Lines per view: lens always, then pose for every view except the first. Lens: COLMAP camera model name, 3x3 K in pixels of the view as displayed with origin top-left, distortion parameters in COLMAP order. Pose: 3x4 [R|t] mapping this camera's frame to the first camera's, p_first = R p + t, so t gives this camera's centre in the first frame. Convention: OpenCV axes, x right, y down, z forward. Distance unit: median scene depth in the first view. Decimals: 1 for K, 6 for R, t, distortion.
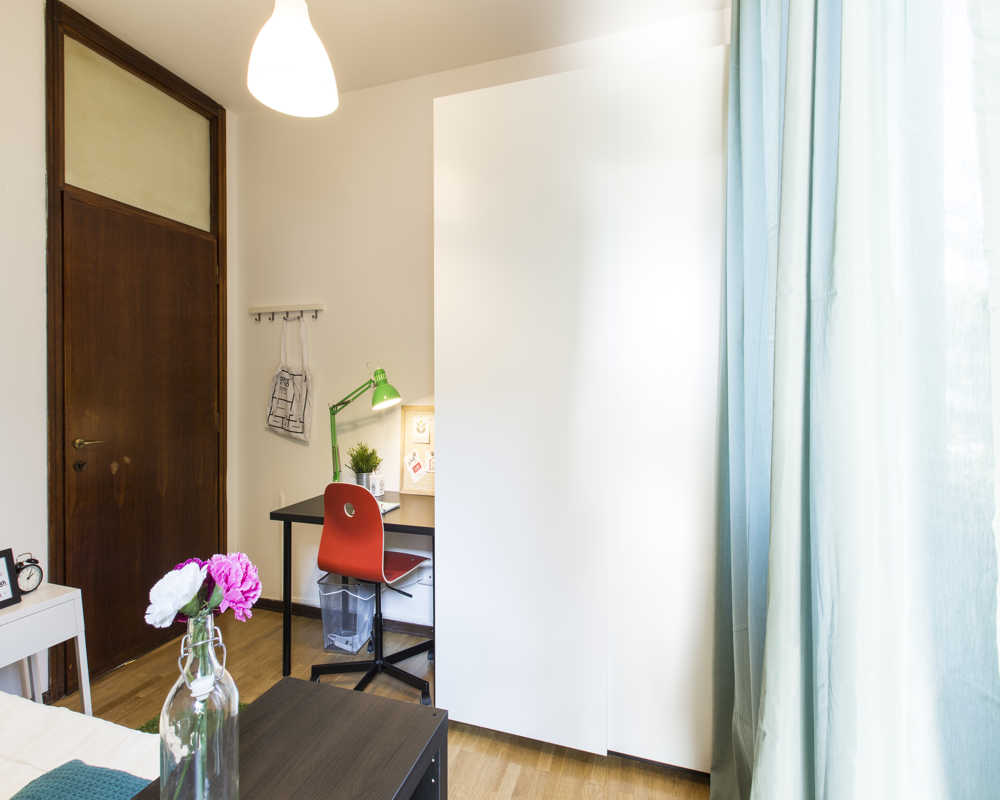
lens RADIAL K [[462.1, 0, 504.5], [0, 462.1, 385.0], [0, 0, 1]] dist [0.002244, 0.000215]
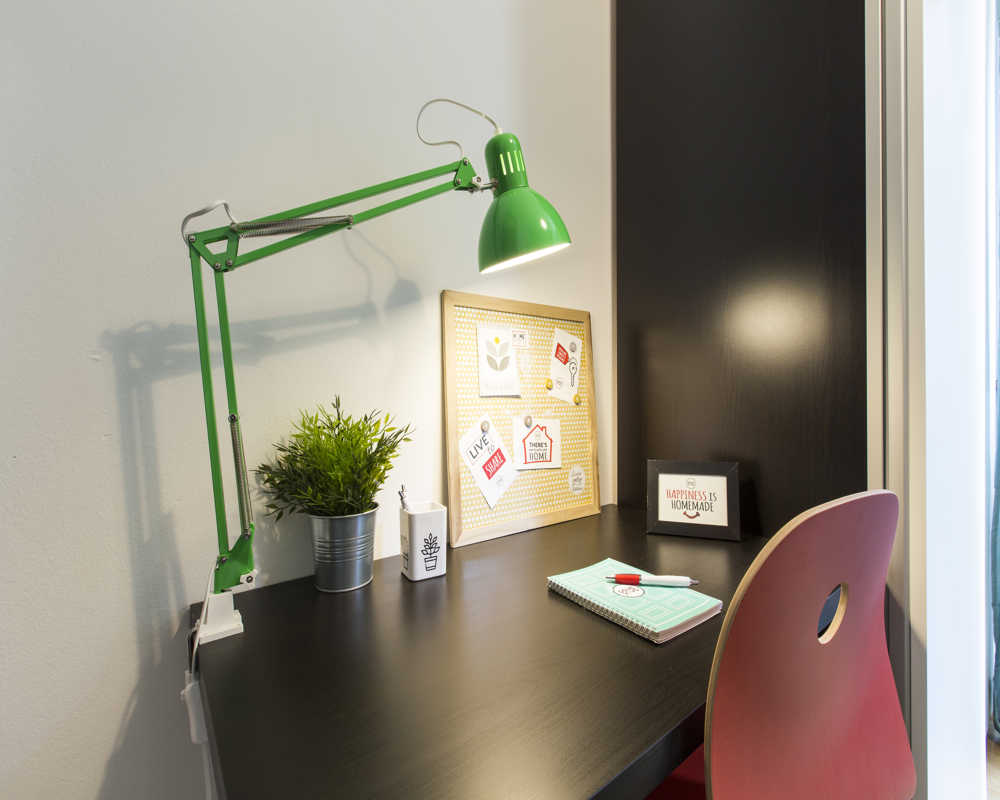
lens RADIAL K [[447.9, 0, 500.0], [0, 447.9, 400.0], [0, 0, 1]] dist [-0.000930, -0.000833]
pose [[0.567781, -0.000523, 0.823179, -0.479091], [0.012035, 0.999898, -0.007666, 0.131069], [-0.823092, 0.014259, 0.567730, 0.792575]]
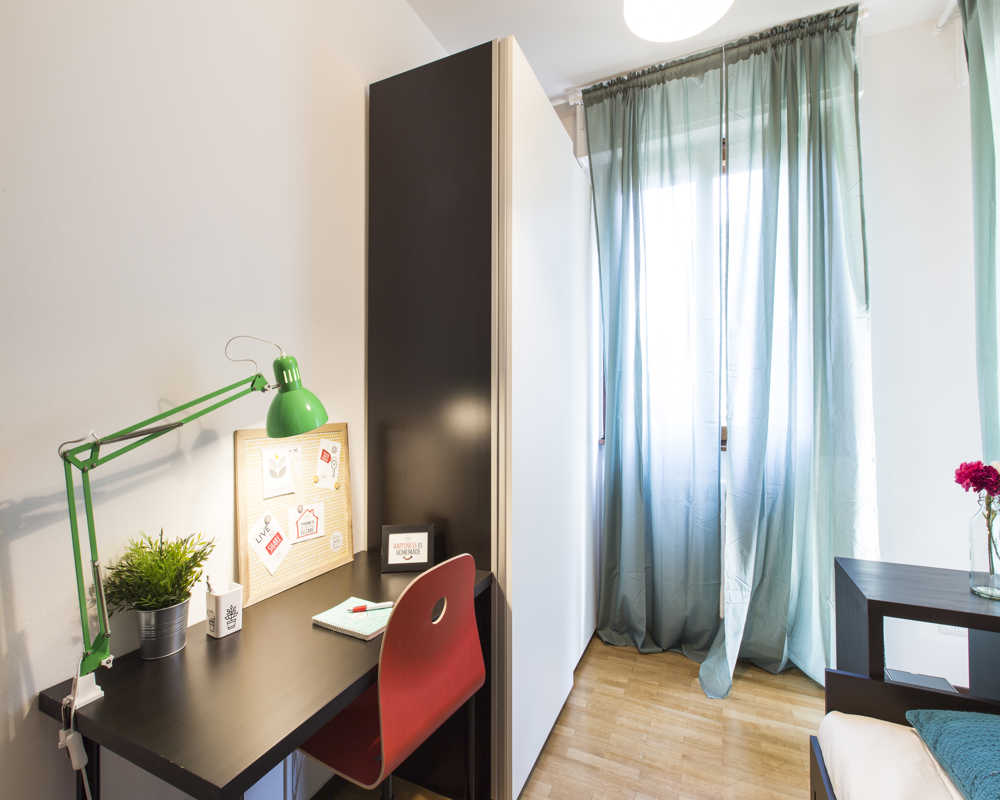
lens RADIAL K [[463.0, 0, 516.0], [0, 463.0, 398.9], [0, 0, 1]] dist [-0.001233, -0.001162]
pose [[0.100226, -0.000293, 0.994965, -0.691928], [0.005337, 0.999986, -0.000243, 0.013695], [-0.994950, 0.005335, 0.100226, 0.667030]]
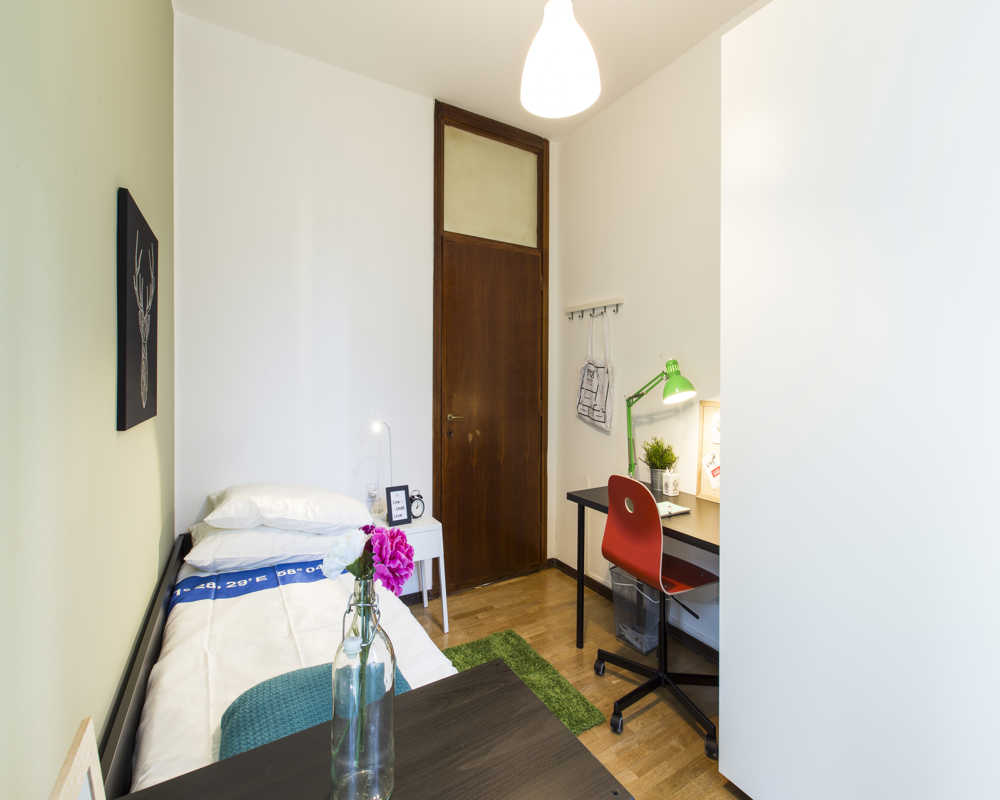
lens RADIAL K [[443.1, 0, 501.8], [0, 443.1, 377.5], [0, 0, 1]] dist [-0.003282, -0.000308]
pose [[0.749111, 0.009238, -0.662380, 0.059934], [-0.013152, 0.999913, -0.000928, 0.006019], [0.662314, 0.009407, 0.749167, 0.099031]]
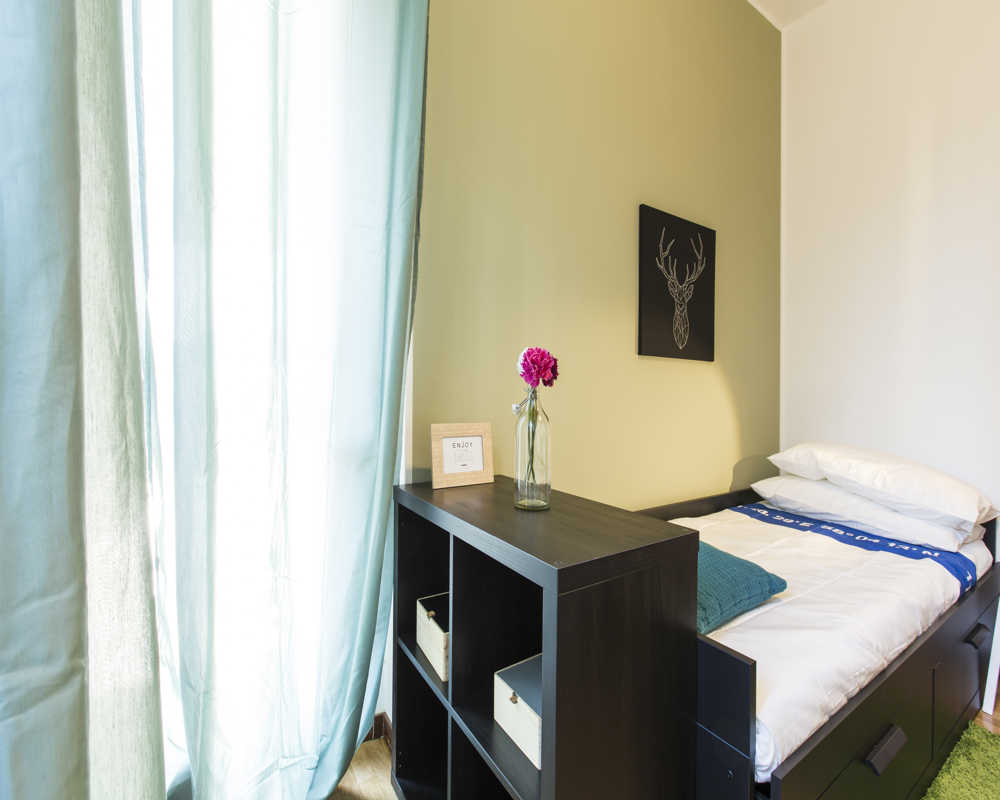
lens RADIAL K [[447.9, 0, 500.0], [0, 447.9, 400.0], [0, 0, 1]] dist [-0.000930, -0.000833]
pose [[-0.629391, 0.005154, -0.777072, 0.188875], [-0.009029, 0.999862, 0.013945, 0.128045], [0.777037, 0.015793, -0.629257, 0.458831]]
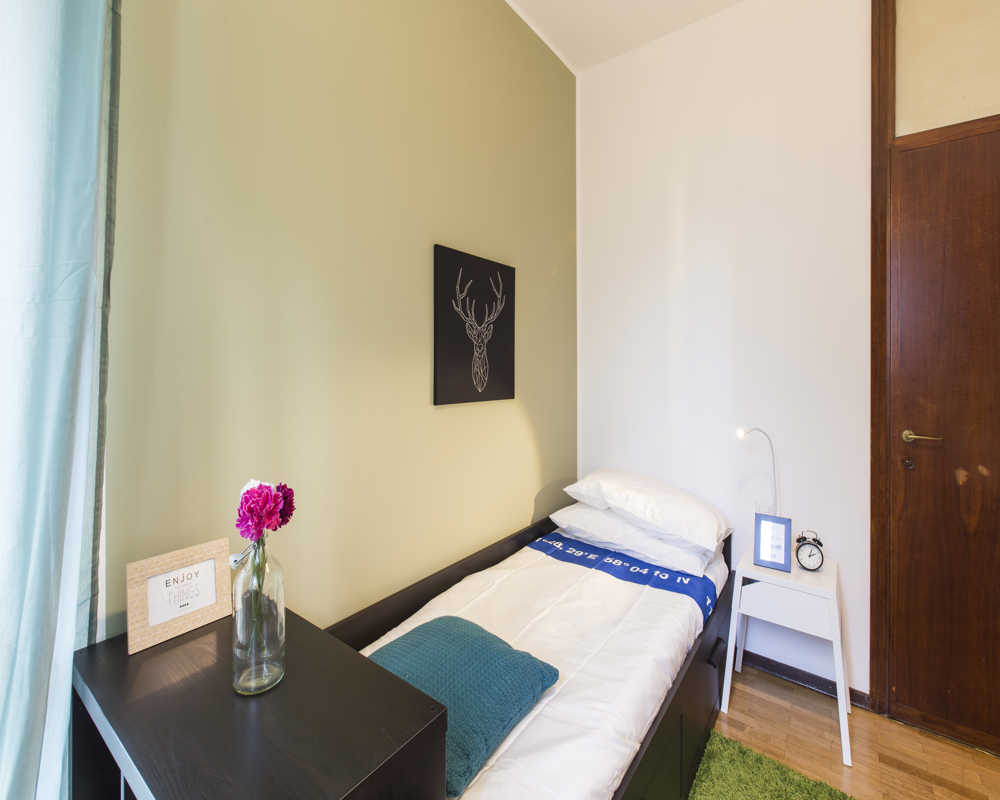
lens RADIAL K [[458.2, 0, 494.7], [0, 458.2, 372.3], [0, 0, 1]] dist [0.001772, -0.000135]
pose [[-0.336703, 0.013414, -0.941515, 0.105612], [-0.006215, 0.999845, 0.016467, 0.001572], [0.941591, 0.011396, -0.336567, 0.494928]]
